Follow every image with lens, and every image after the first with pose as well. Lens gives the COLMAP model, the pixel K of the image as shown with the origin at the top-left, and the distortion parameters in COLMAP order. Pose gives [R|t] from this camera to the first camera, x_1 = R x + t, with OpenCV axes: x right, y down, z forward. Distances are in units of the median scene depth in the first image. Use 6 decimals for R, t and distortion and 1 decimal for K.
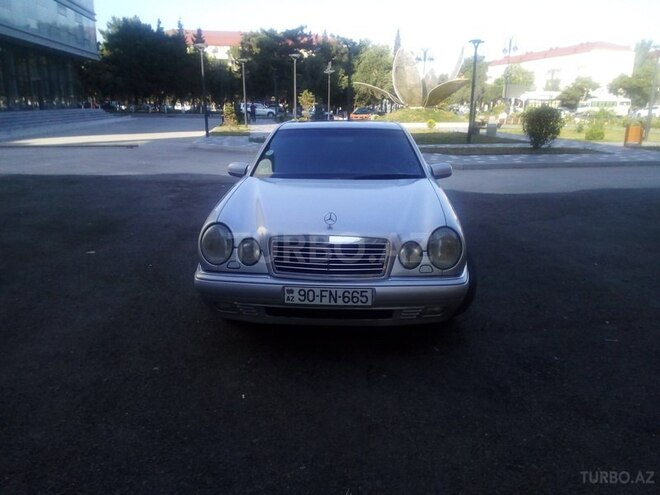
lens RADIAL K [[528.5, 0, 330.0], [0, 528.5, 247.5], [0, 0, 1]] dist [0.112880, -0.211906]
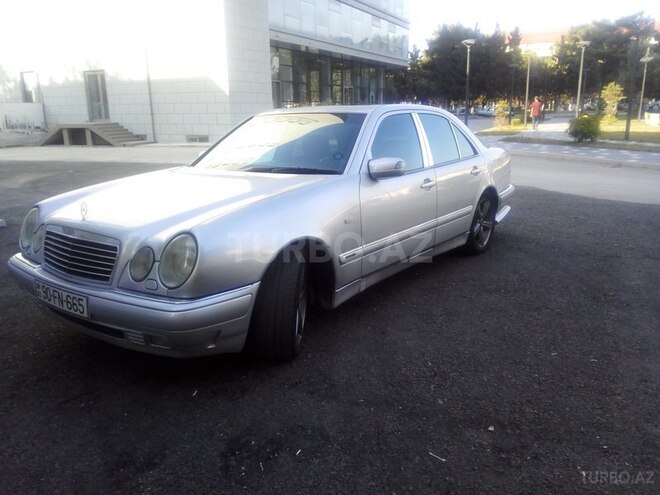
lens RADIAL K [[529.4, 0, 330.0], [0, 529.4, 247.5], [0, 0, 1]] dist [0.071077, -0.106868]
pose [[0.832688, 0.114013, -0.541877, 0.073077], [-0.116428, 0.992747, 0.029966, -0.006010], [0.541364, 0.038137, 0.839923, 0.043682]]
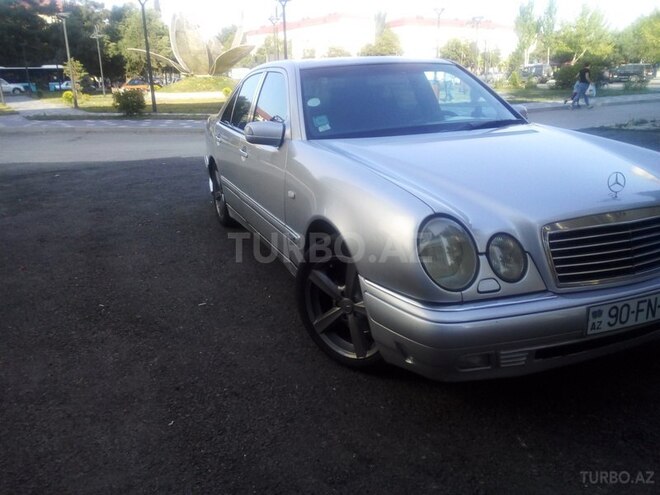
lens RADIAL K [[530.2, 0, 329.6], [0, 530.2, 257.4], [0, 0, 1]] dist [-0.007938, -0.010683]
pose [[0.906974, -0.158578, 0.390195, -0.049140], [0.132104, 0.986772, 0.093967, -0.006310], [-0.399934, -0.033679, 0.915925, 0.051596]]
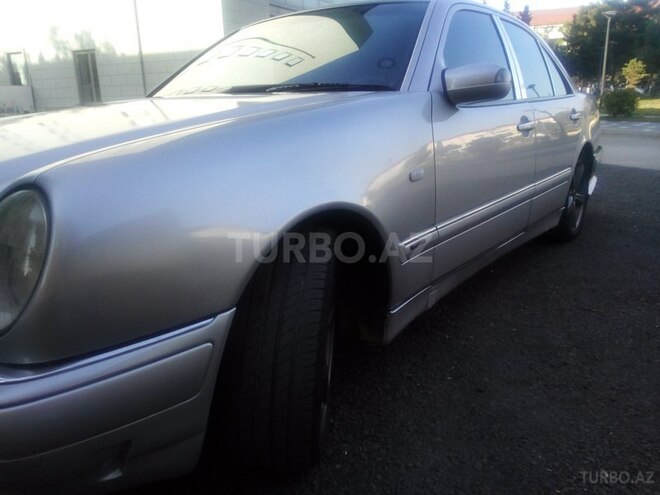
lens RADIAL K [[530.2, 0, 329.6], [0, 530.2, 257.4], [0, 0, 1]] dist [-0.007938, -0.010683]
pose [[0.829509, 0.129318, -0.543316, 0.044526], [-0.108769, 0.991603, 0.069955, -0.003417], [0.547800, 0.001067, 0.836609, 0.080266]]
